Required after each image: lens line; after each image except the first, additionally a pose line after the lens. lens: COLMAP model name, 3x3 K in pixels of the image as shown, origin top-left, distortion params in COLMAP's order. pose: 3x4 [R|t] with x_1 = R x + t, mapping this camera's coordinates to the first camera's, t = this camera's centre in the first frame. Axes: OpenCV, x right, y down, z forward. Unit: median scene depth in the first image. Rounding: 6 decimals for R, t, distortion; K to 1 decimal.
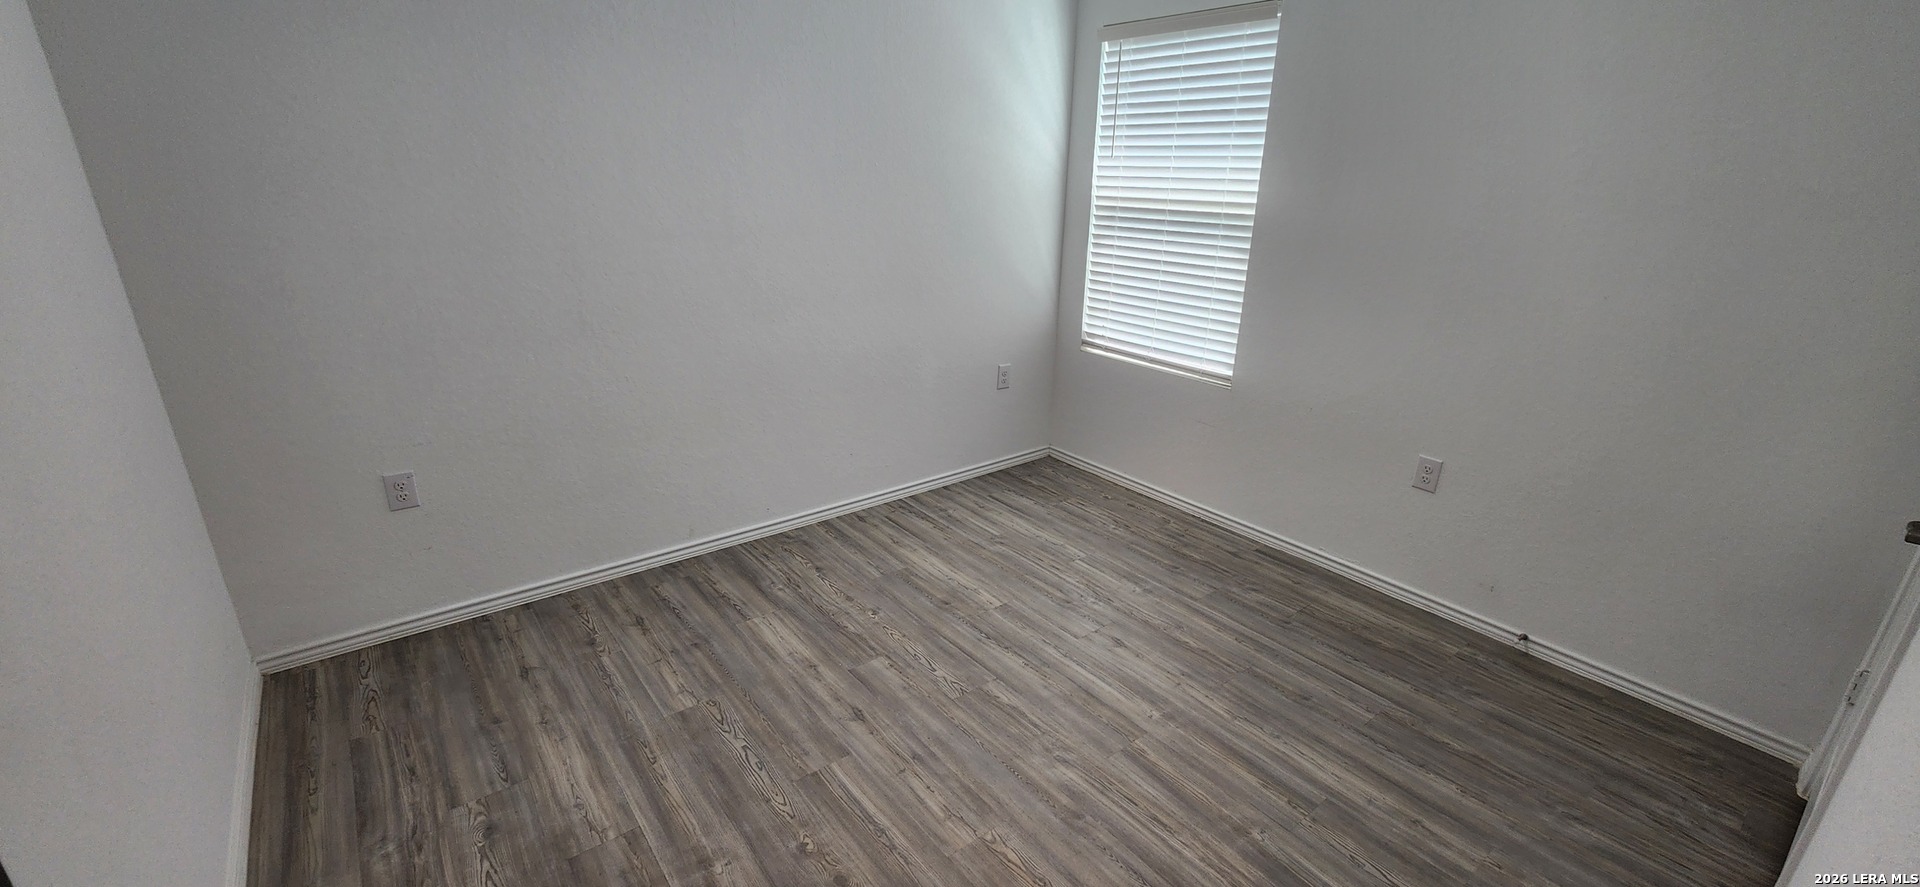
lens RADIAL K [[781.8, 0, 969.5], [0, 781.8, 442.9], [0, 0, 1]] dist [-0.000617, -0.000720]
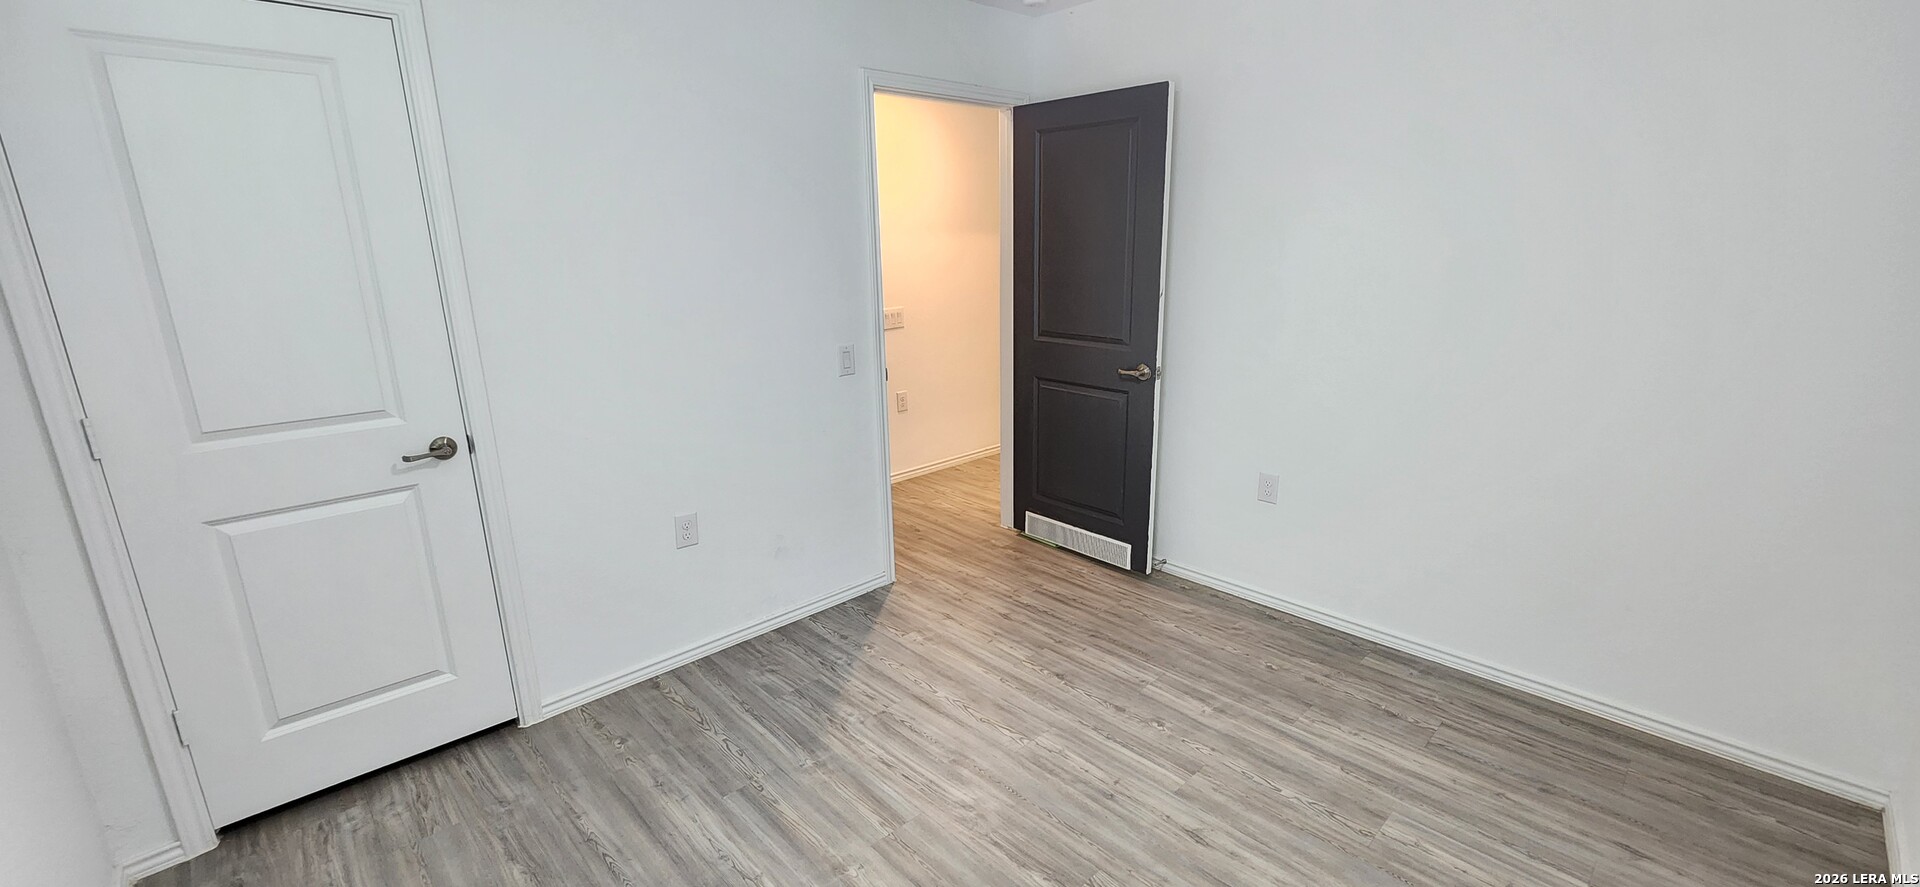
lens RADIAL K [[781.8, 0, 969.5], [0, 781.8, 442.9], [0, 0, 1]] dist [-0.000617, -0.000720]
pose [[-0.994890, 0.016676, -0.099576, 0.180076], [-0.042679, 0.824346, 0.564475, -0.472391], [0.091498, 0.565840, -0.819422, 1.353170]]
